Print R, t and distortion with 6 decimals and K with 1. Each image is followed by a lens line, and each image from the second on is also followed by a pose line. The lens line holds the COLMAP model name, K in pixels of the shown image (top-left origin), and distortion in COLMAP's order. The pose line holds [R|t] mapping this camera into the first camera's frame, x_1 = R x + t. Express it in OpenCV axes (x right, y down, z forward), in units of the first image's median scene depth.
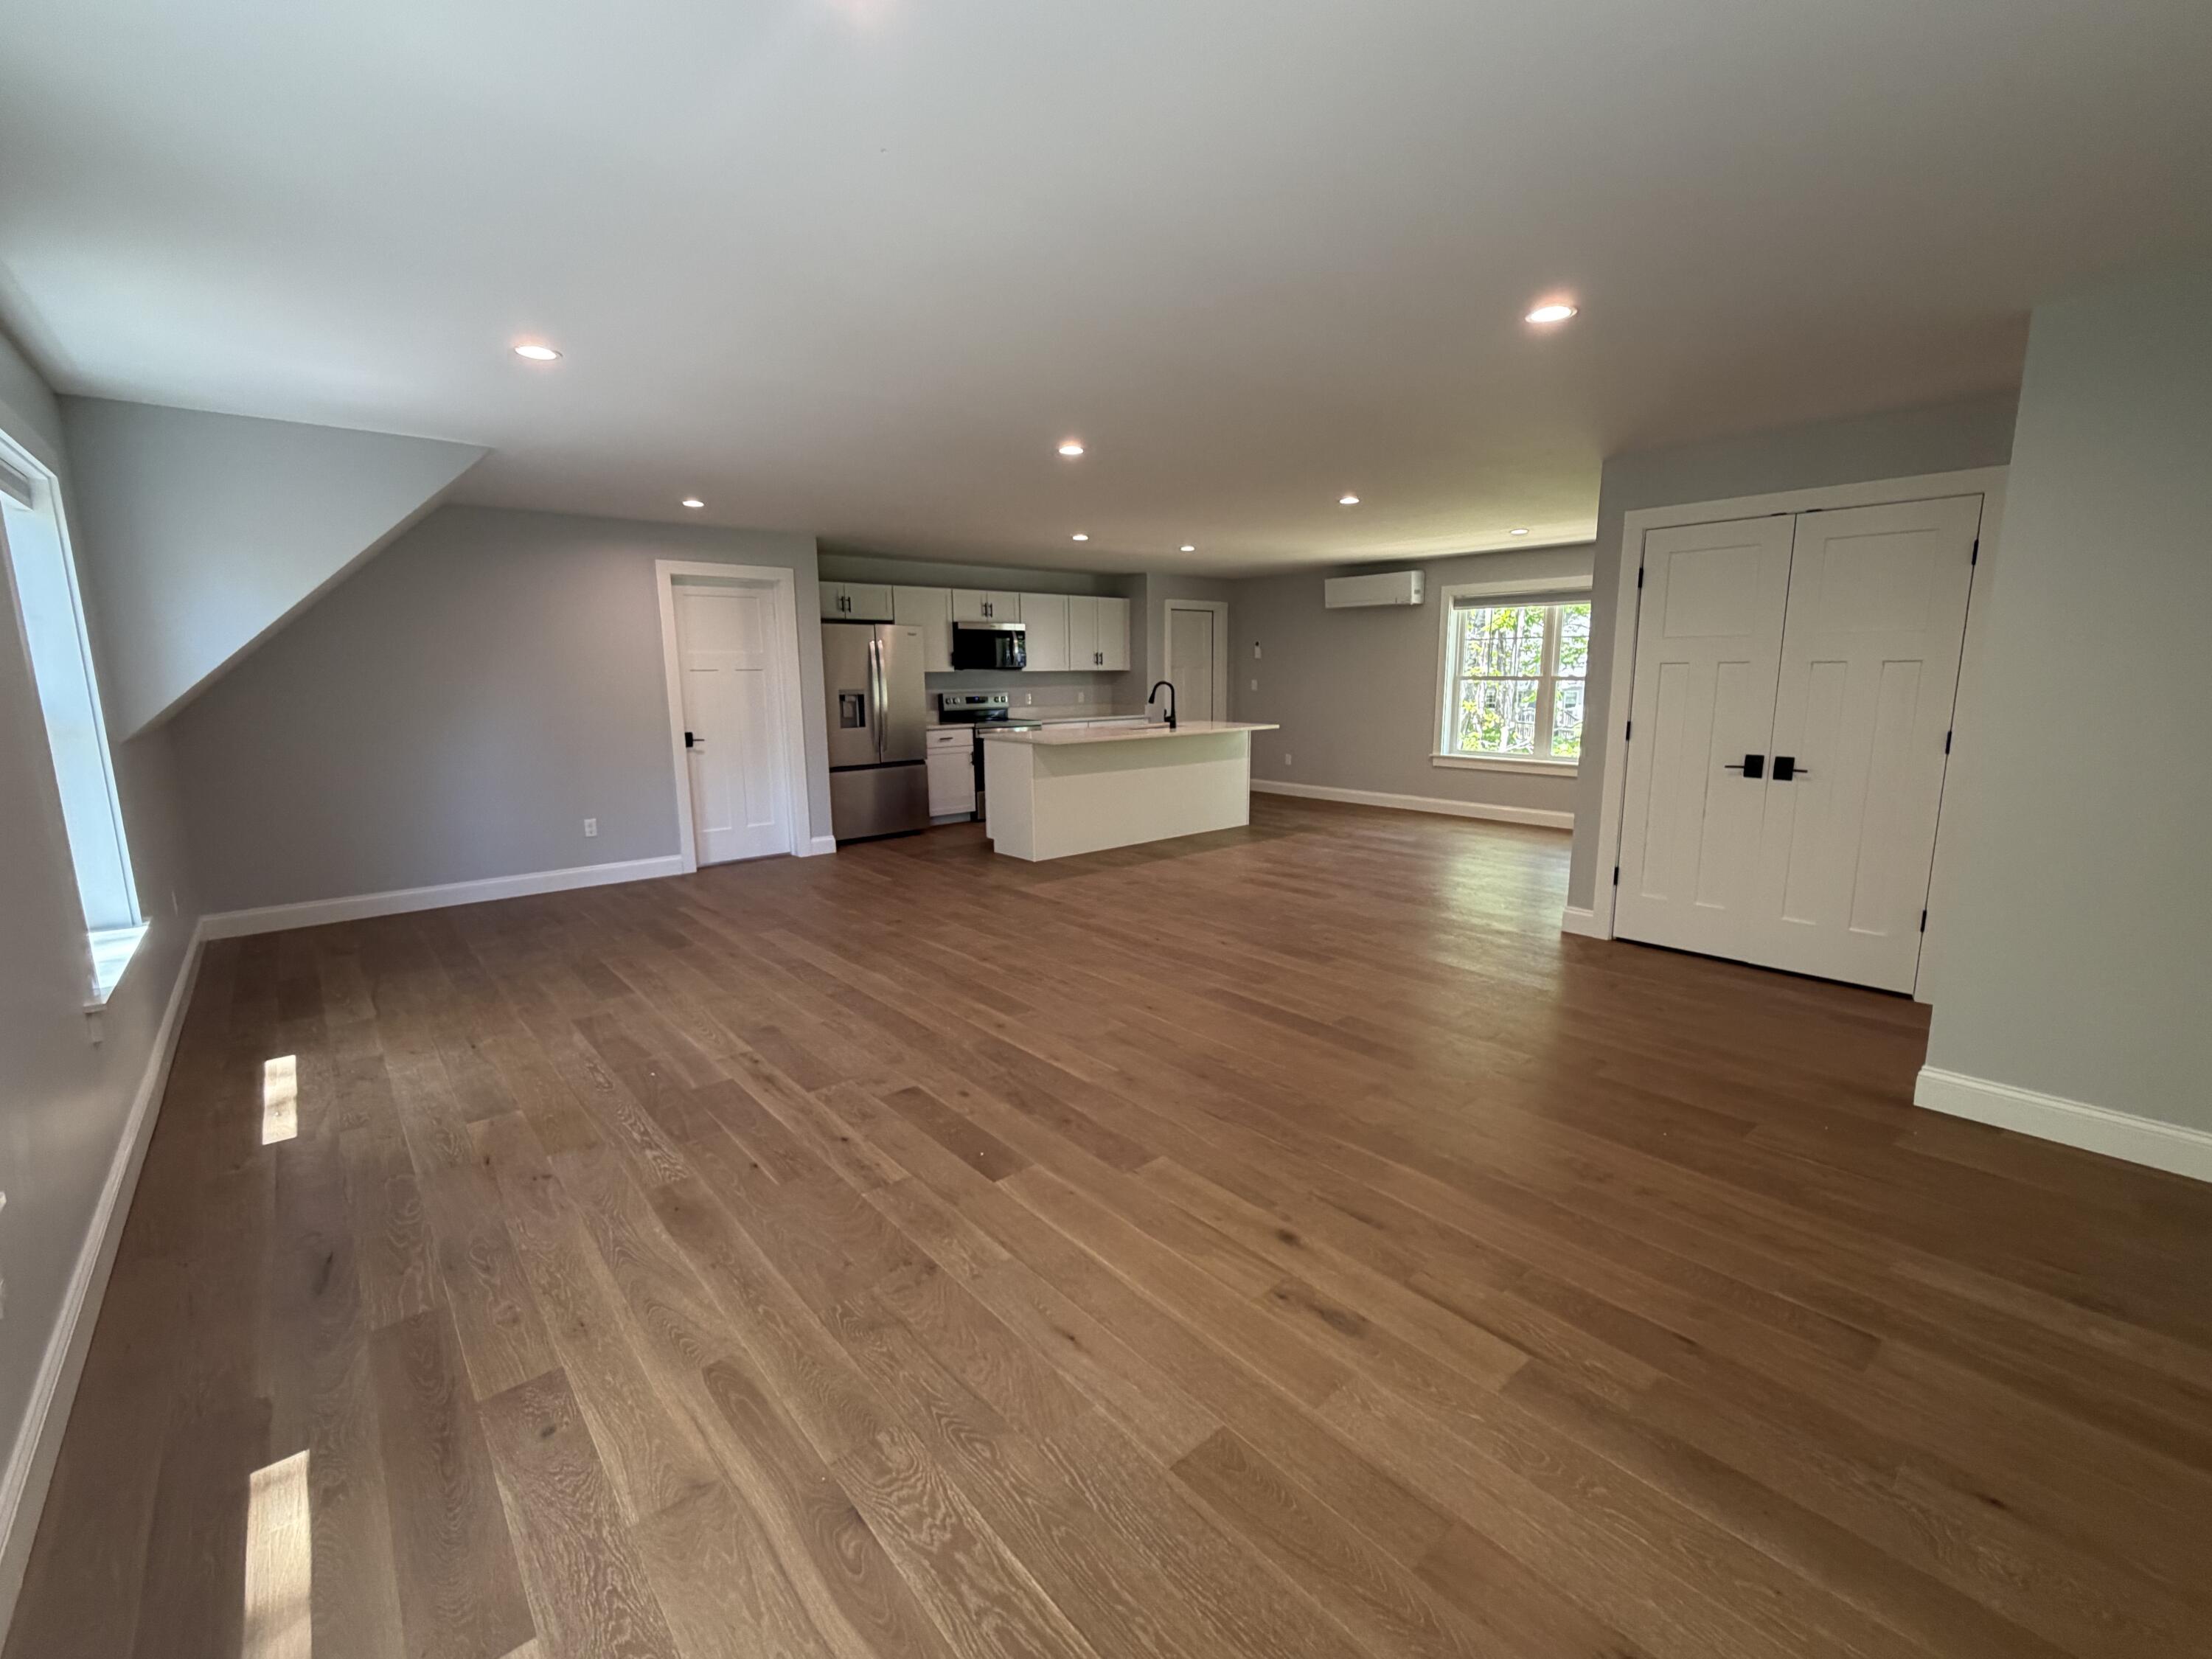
lens RADIAL K [[943.9, 0, 1110.3], [0, 943.9, 829.4], [0, 0, 1]] dist [-0.000326, -0.000203]
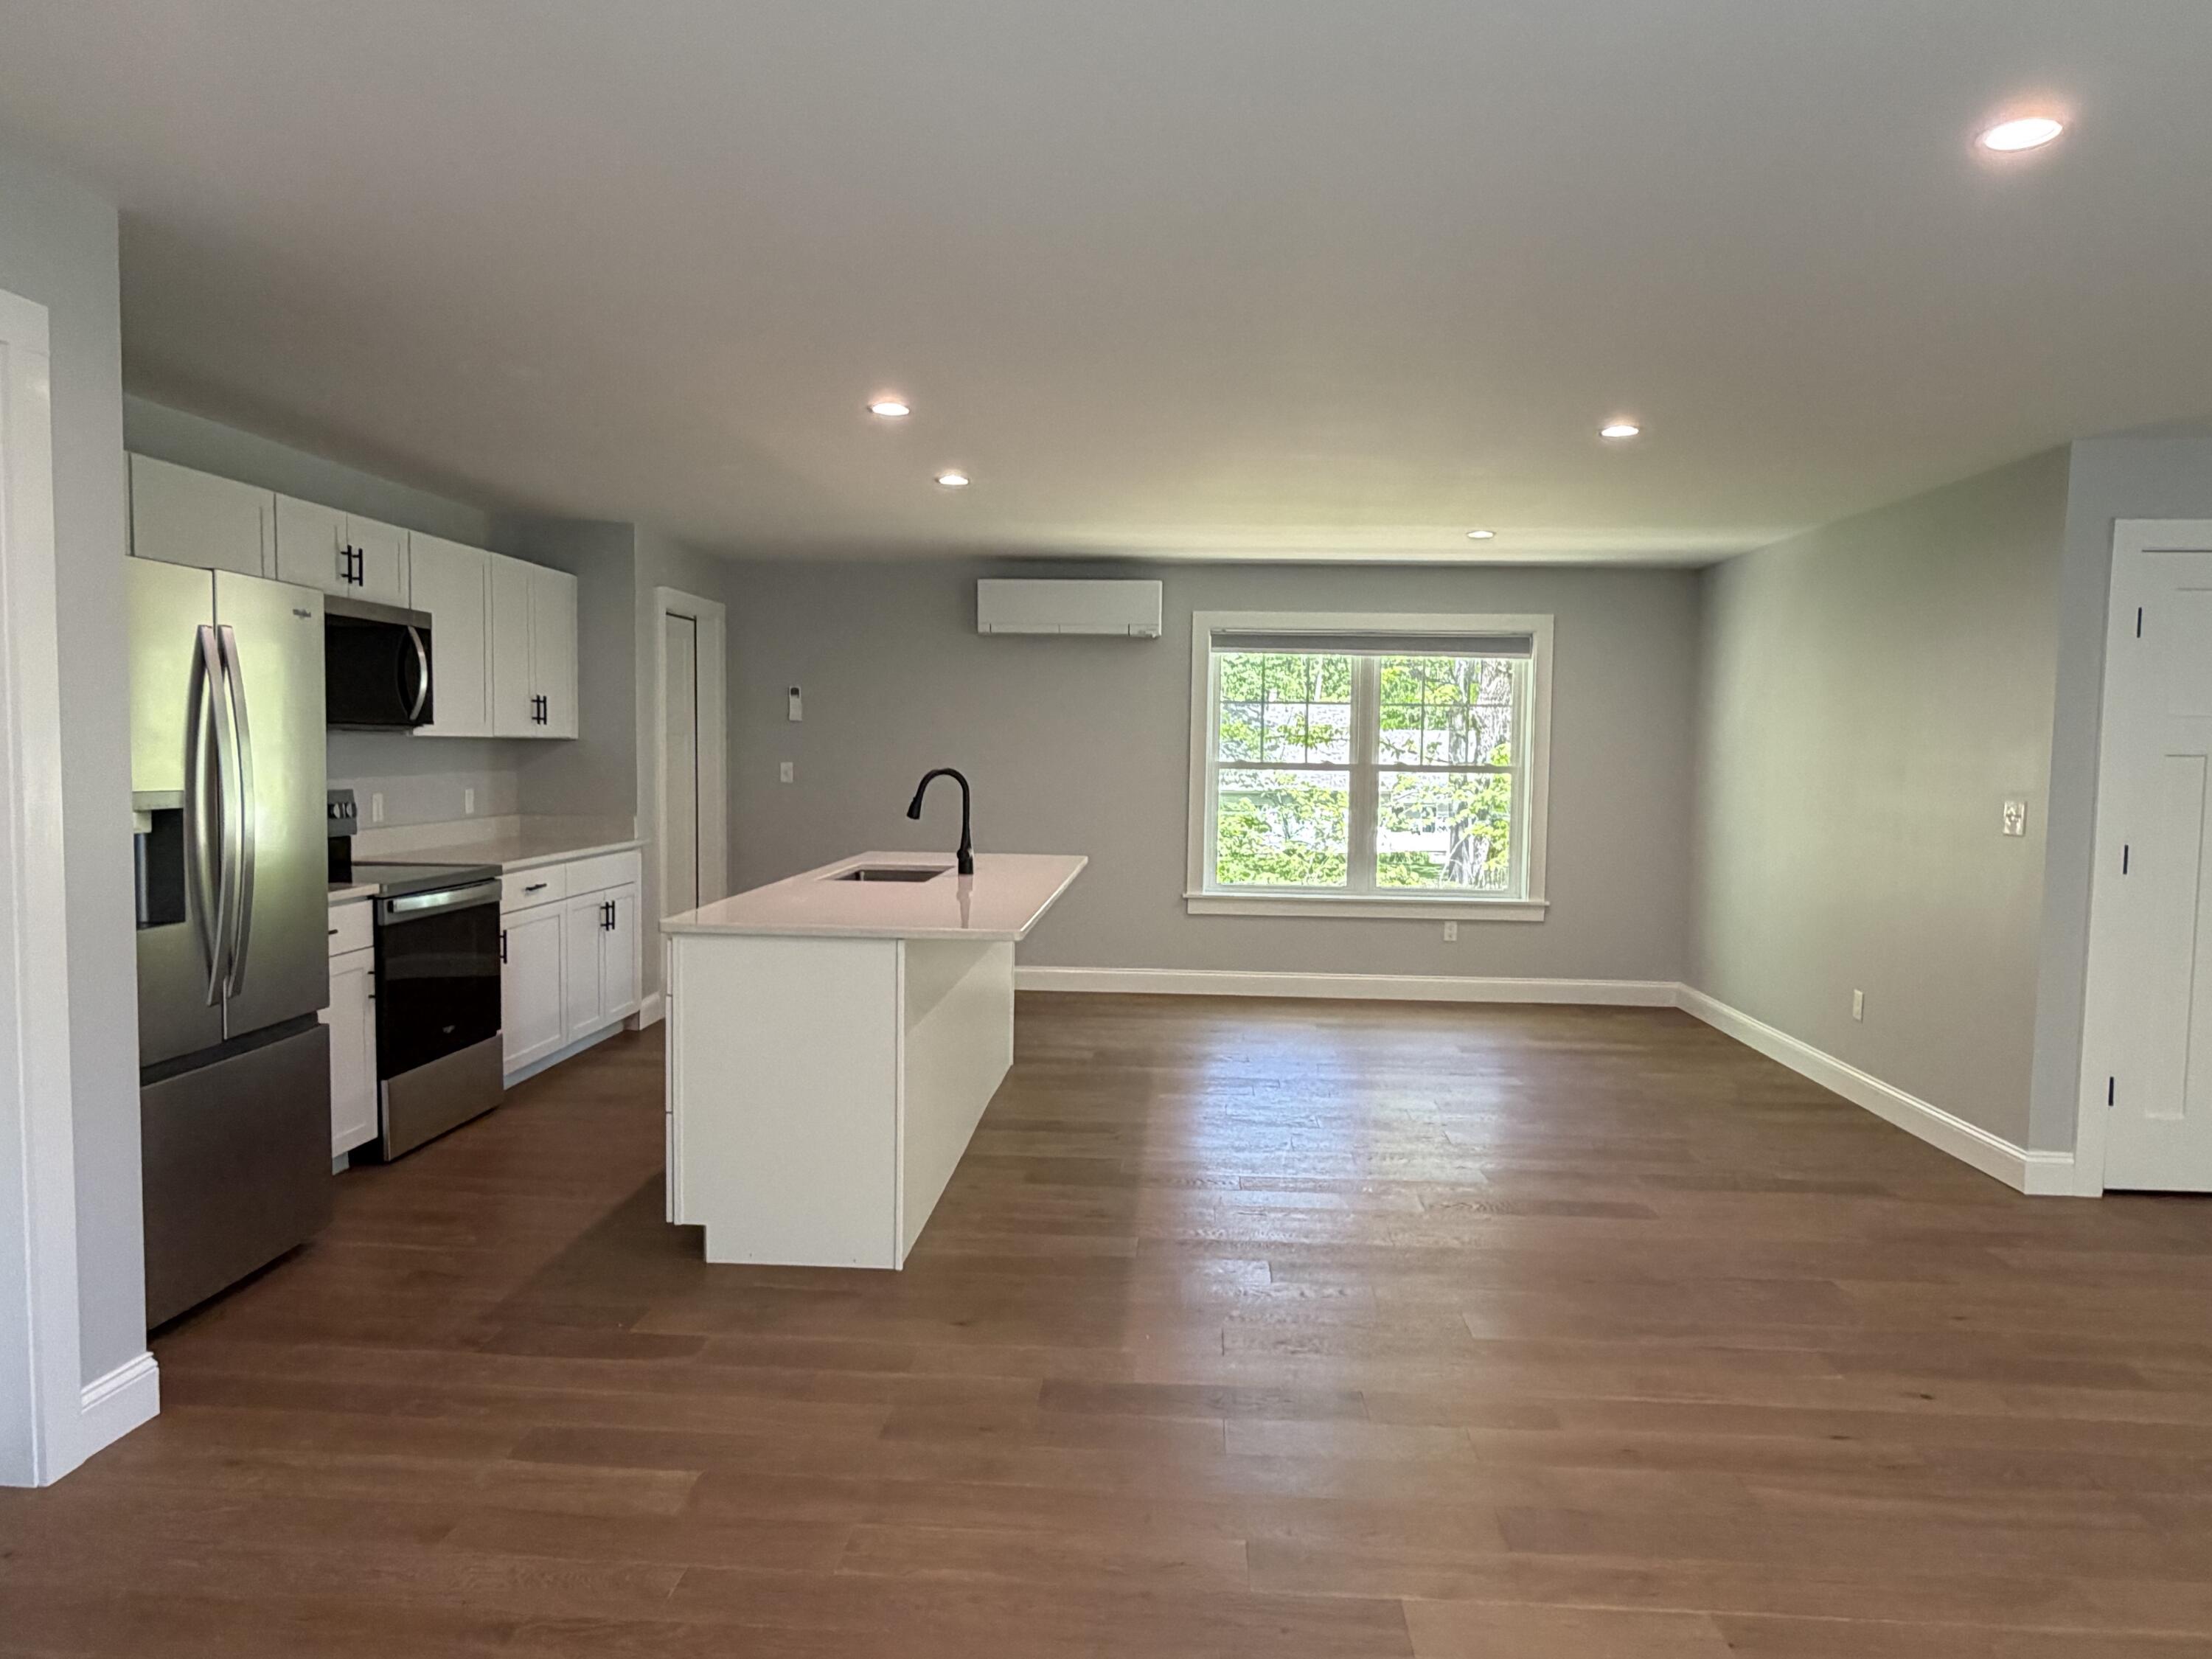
lens RADIAL K [[1410.1, 0, 1113.1], [0, 1410.1, 837.8], [0, 0, 1]] dist [-0.000560, 0.000036]
pose [[0.695416, -0.027604, 0.718077, -0.395130], [0.099832, 0.993283, -0.058498, -0.086755], [-0.711639, 0.112368, 0.693501, 0.543952]]
